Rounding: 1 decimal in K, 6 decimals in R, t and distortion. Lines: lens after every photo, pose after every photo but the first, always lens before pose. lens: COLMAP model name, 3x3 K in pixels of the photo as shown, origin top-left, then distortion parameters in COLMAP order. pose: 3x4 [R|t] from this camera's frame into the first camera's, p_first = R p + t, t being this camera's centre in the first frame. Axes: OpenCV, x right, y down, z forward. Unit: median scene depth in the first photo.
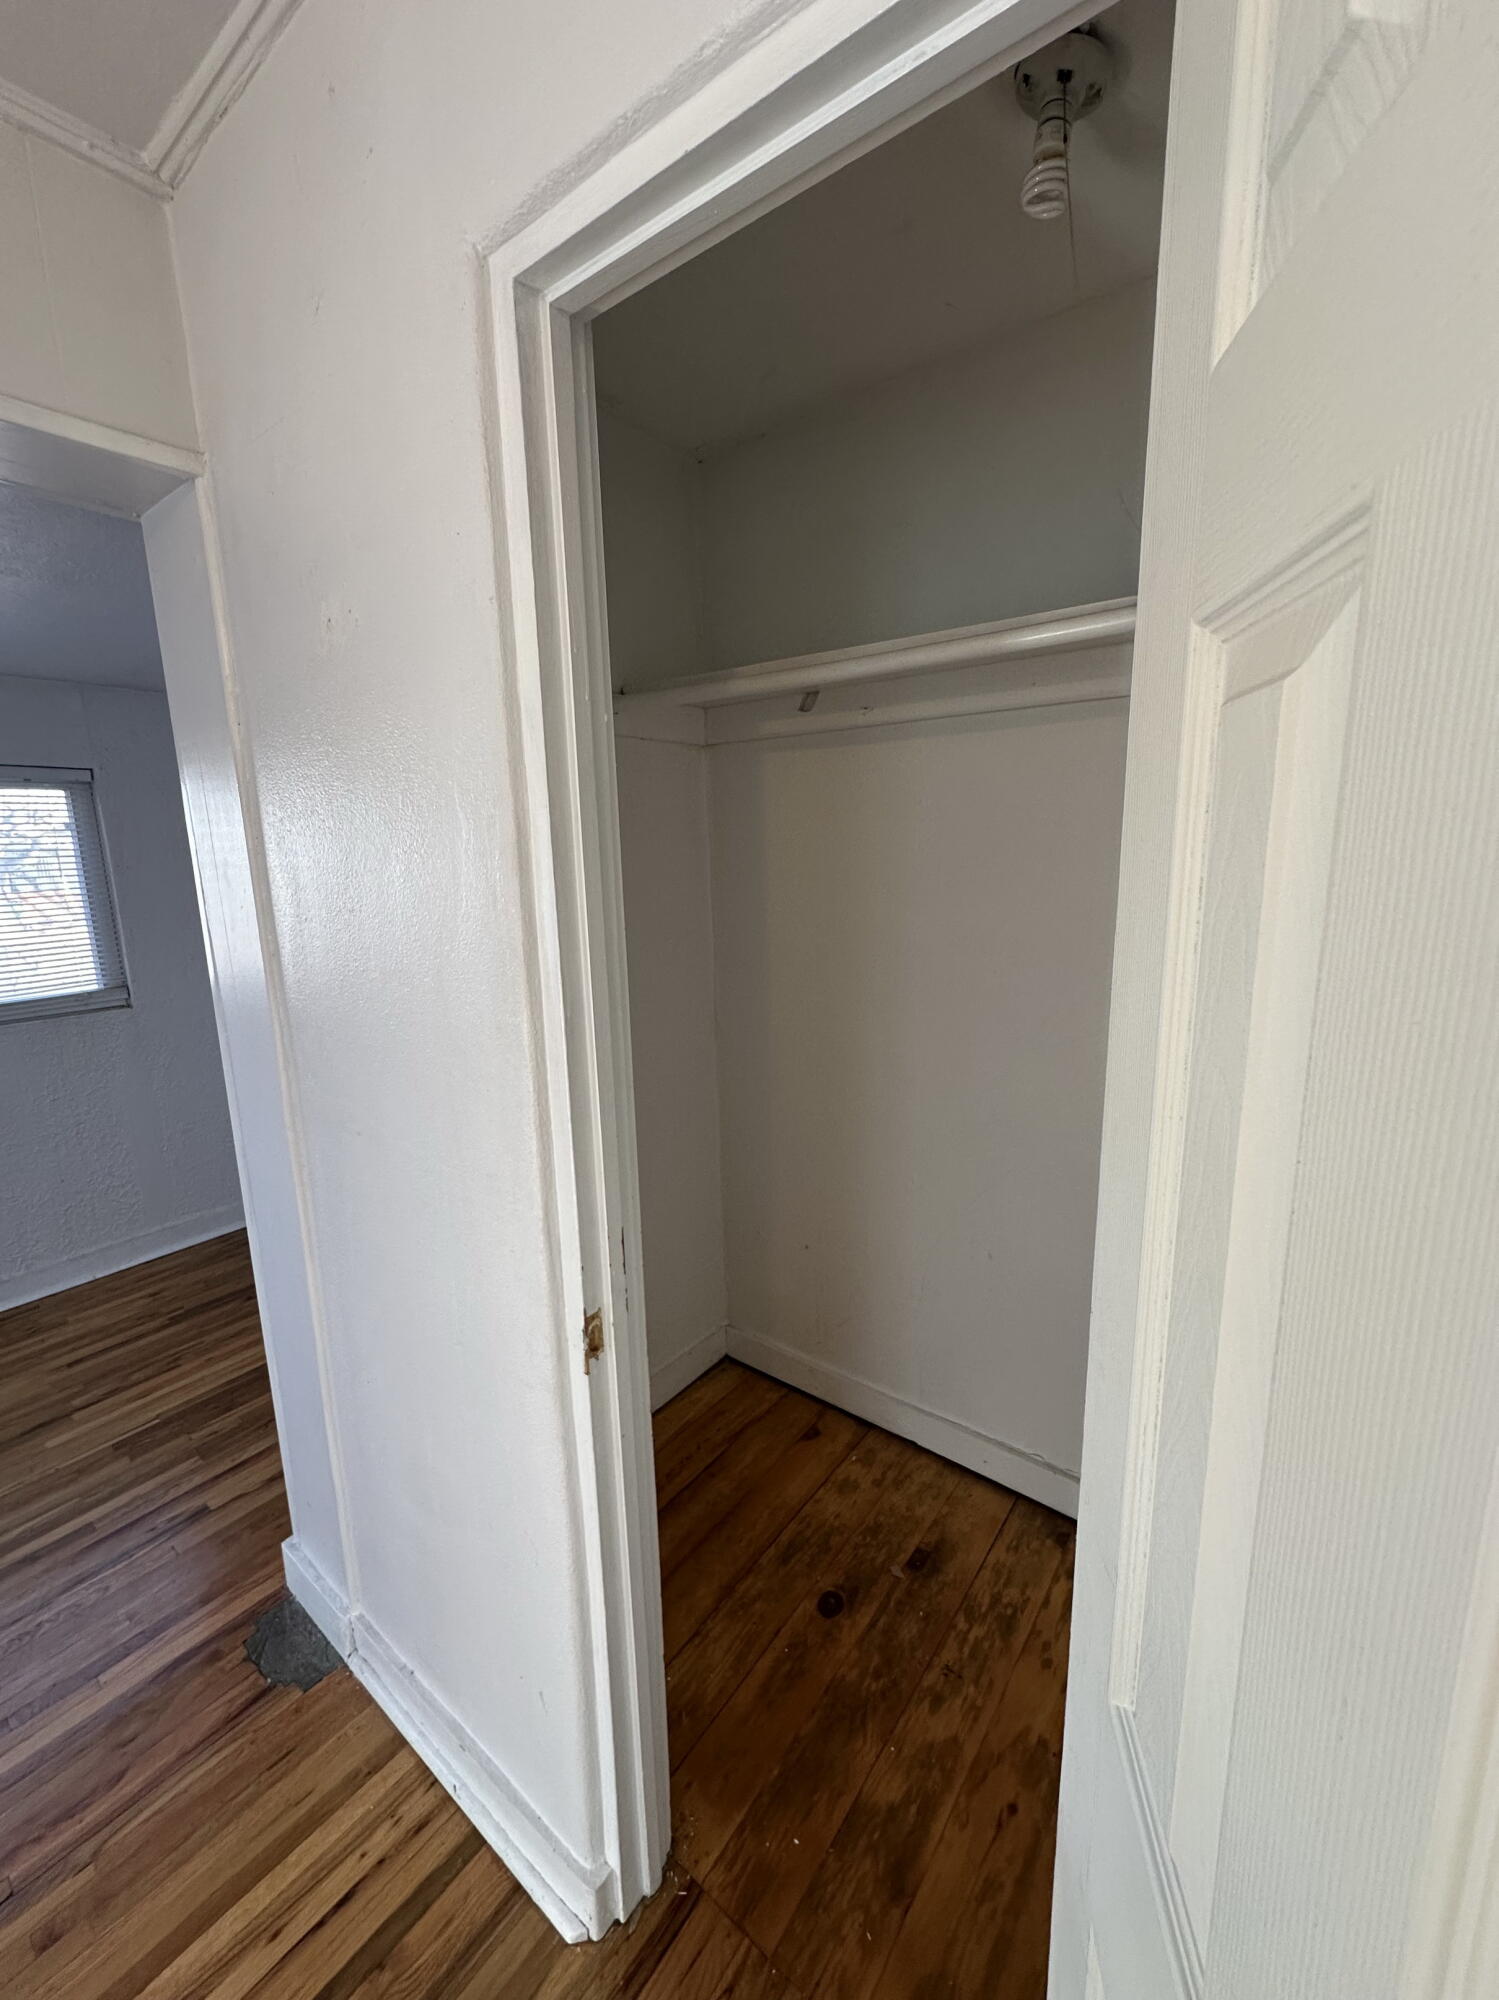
lens RADIAL K [[793.1, 0, 752.3], [0, 793.1, 1001.1], [0, 0, 1]] dist [0.000300, 0.000083]
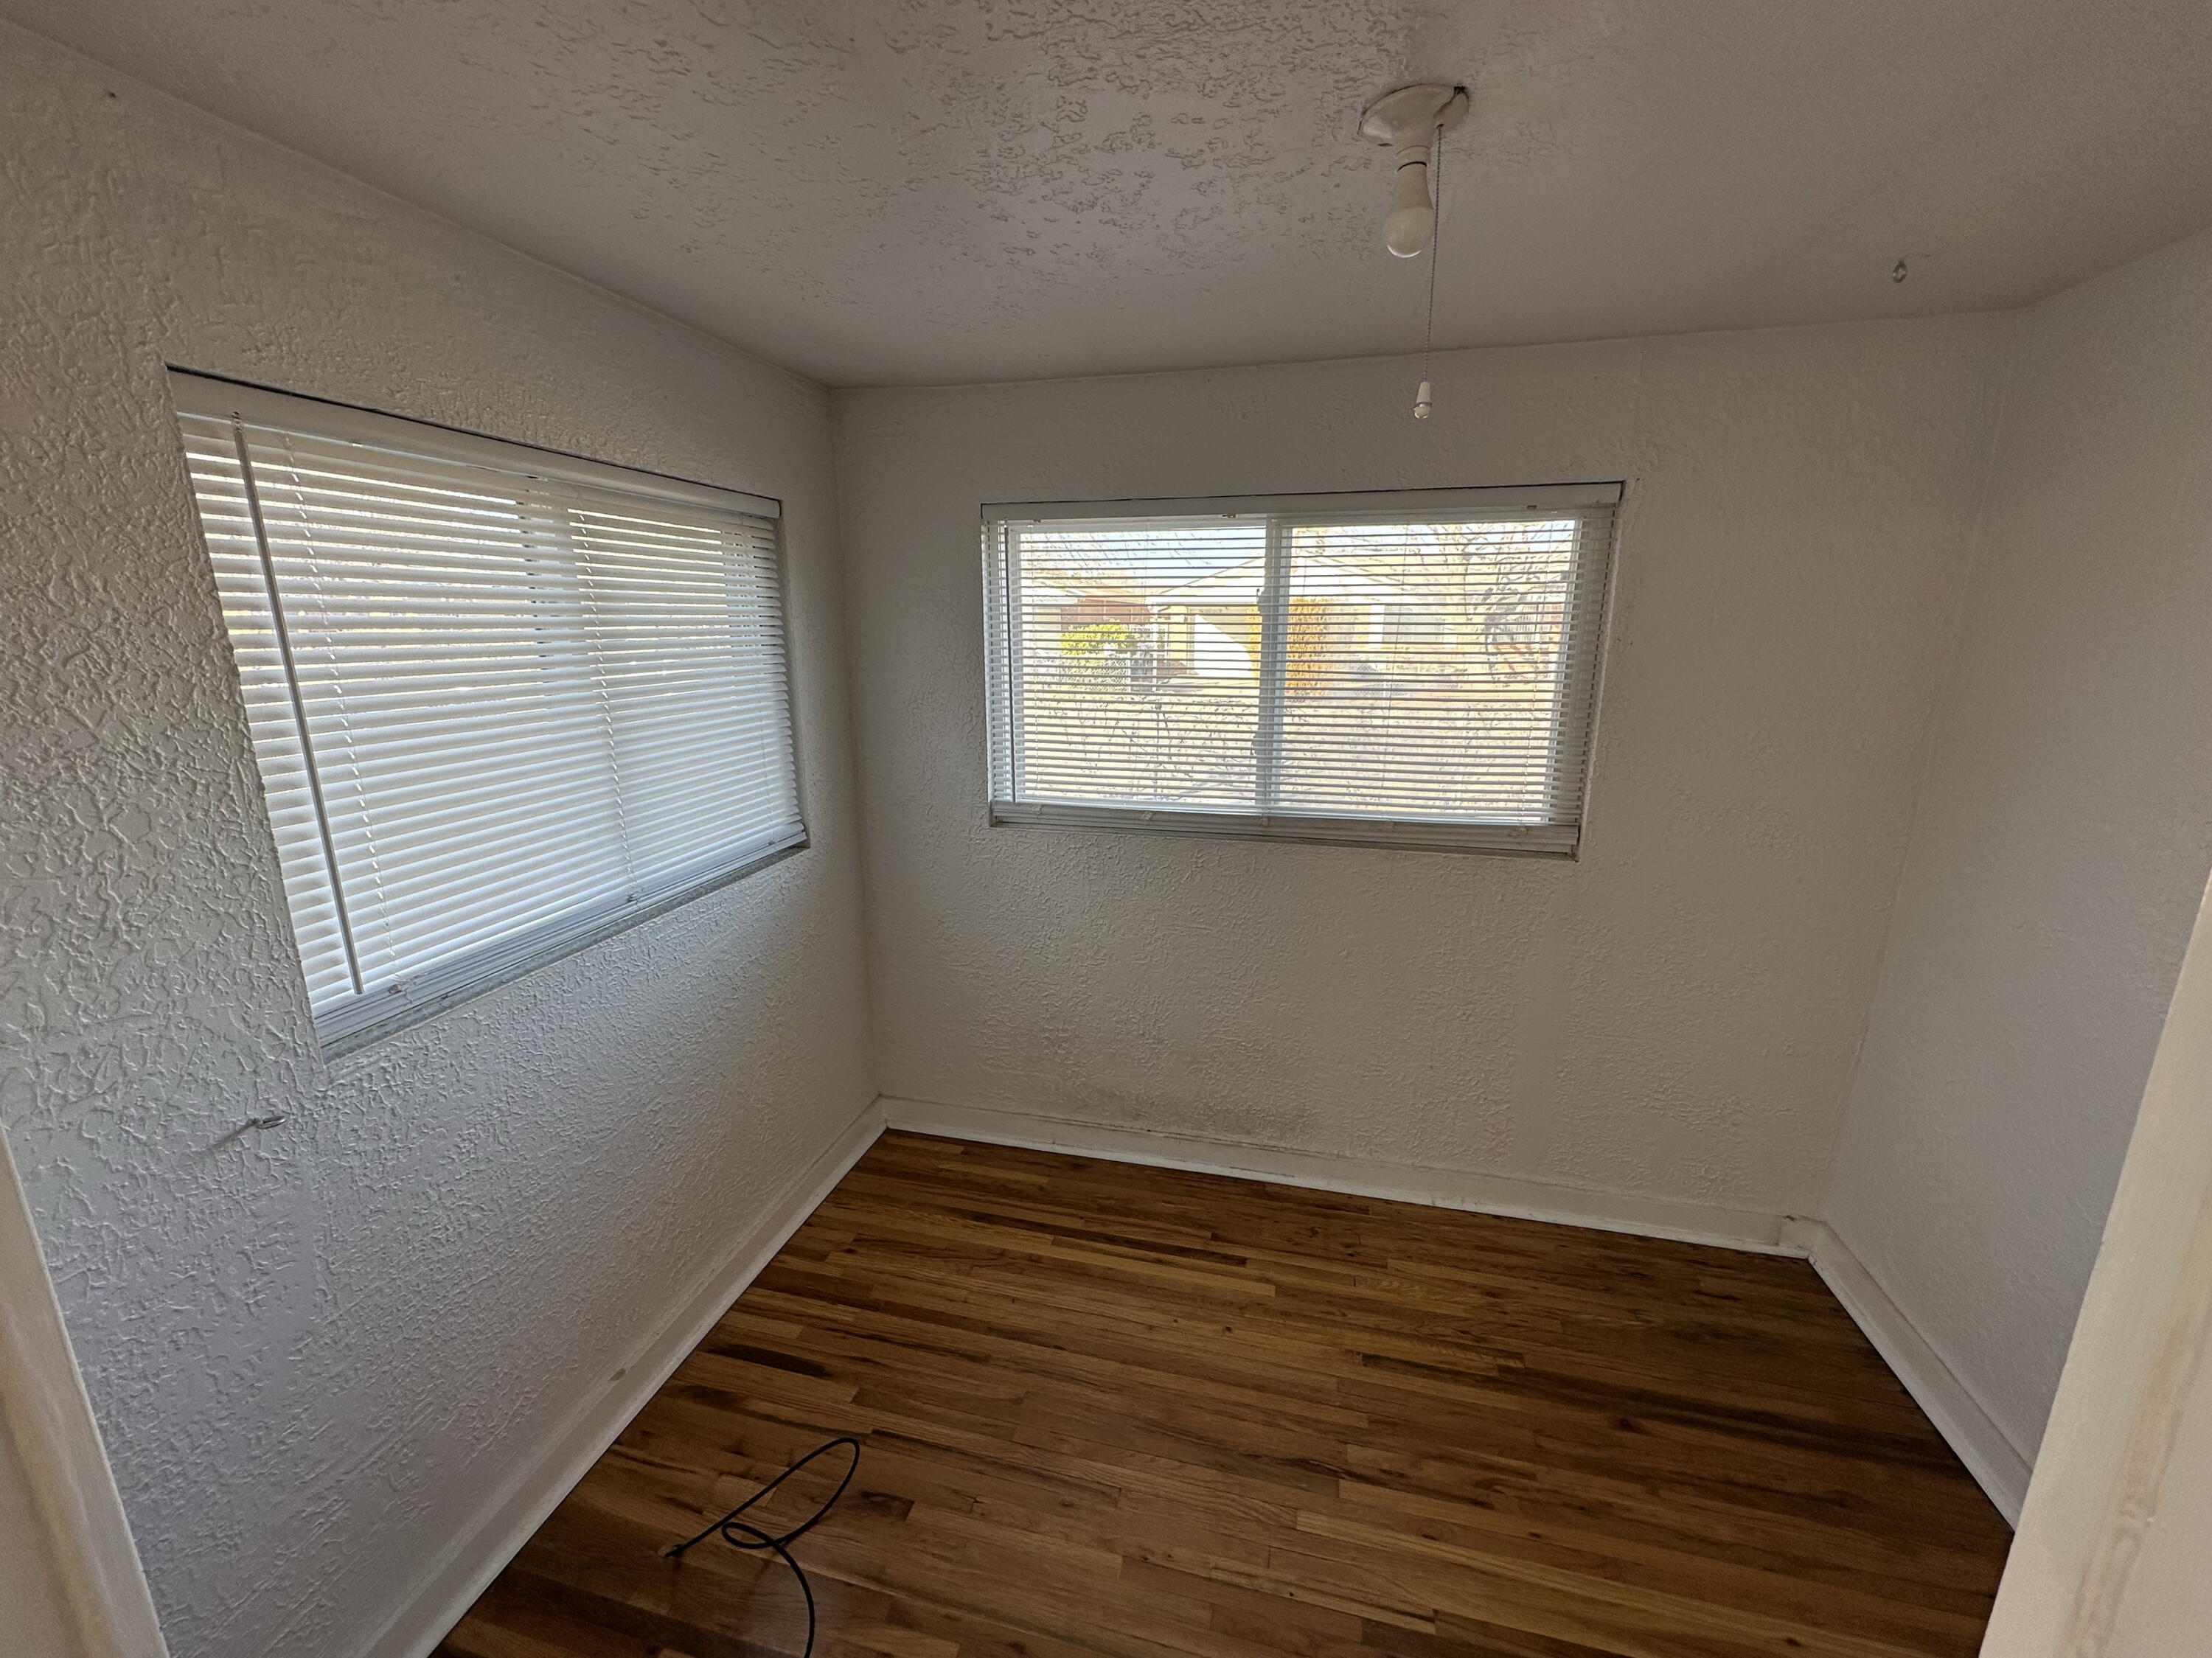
lens RADIAL K [[877.1, 0, 1103.0], [0, 877.1, 823.8], [0, 0, 1]] dist [0.000300, 0.000083]
pose [[0.402410, 0.228654, -0.886444, -0.344592], [-0.179407, 0.969226, 0.168564, -0.077483], [0.897708, 0.091202, 0.431048, 0.380488]]
